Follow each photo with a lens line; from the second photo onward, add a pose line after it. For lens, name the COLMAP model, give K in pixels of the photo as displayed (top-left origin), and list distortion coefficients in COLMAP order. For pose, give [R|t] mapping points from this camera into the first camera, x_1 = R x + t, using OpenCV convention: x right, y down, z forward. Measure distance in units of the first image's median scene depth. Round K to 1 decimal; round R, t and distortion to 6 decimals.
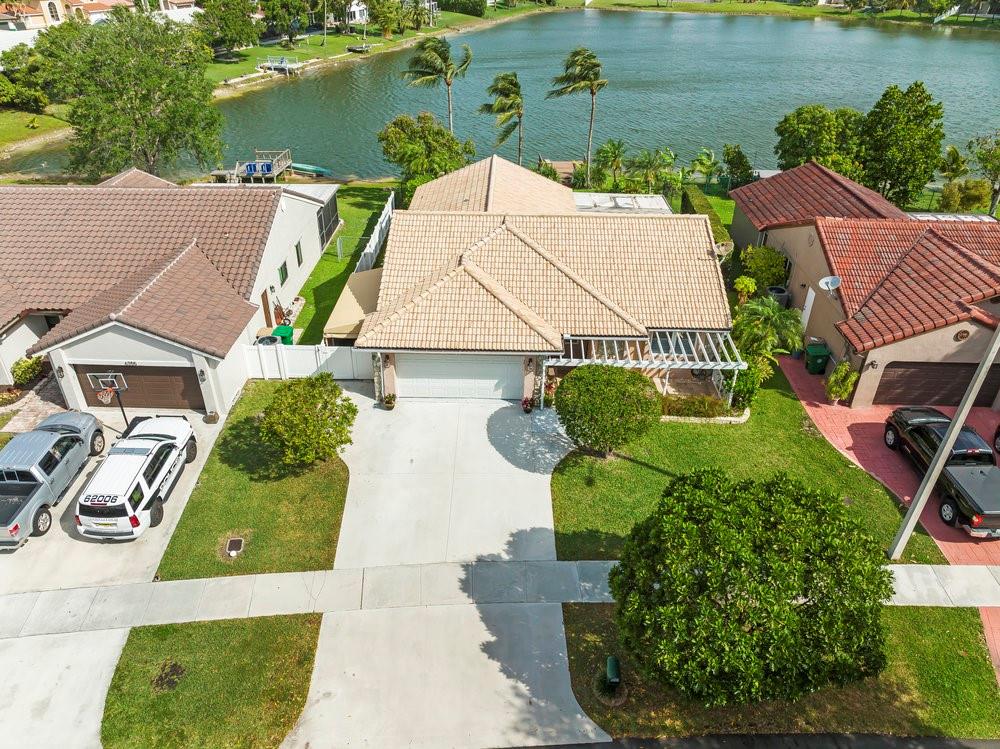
lens RADIAL K [[701.6, 0, 499.6], [0, 701.6, 374.4], [0, 0, 1]] dist [-0.032752, -0.000158]
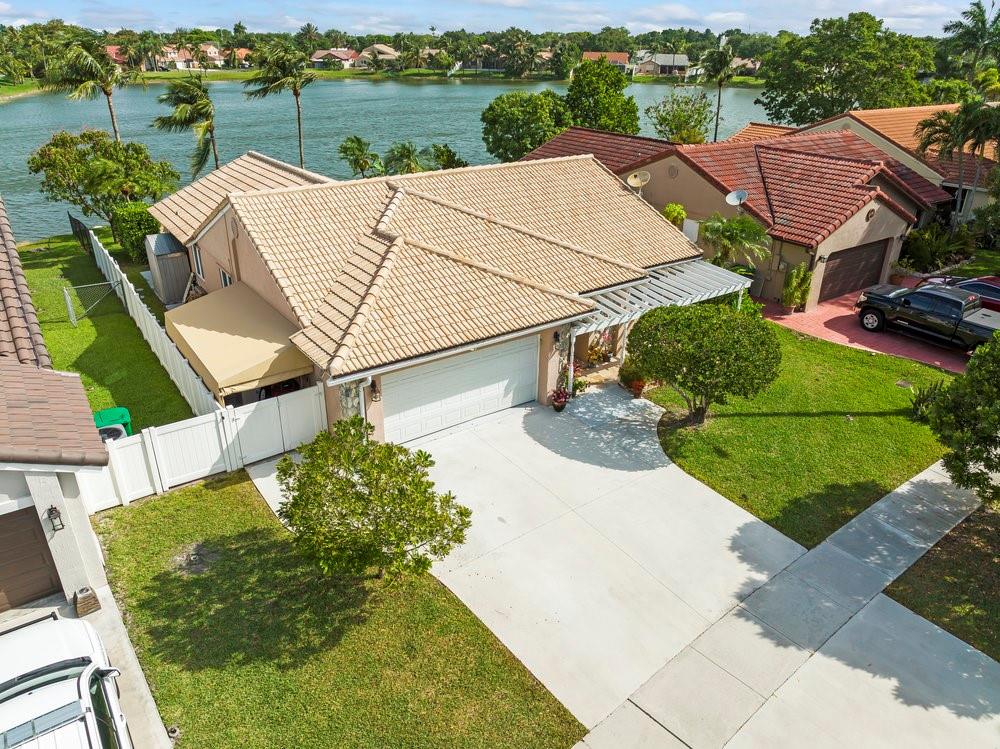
lens RADIAL K [[701.6, 0, 499.4], [0, 701.6, 373.4], [0, 0, 1]] dist [-0.032752, -0.000158]
pose [[0.804037, -0.258538, 0.535427, -0.391360], [0.312873, 0.949729, -0.011243, 0.007447], [-0.505604, 0.176561, 0.844506, 0.427228]]
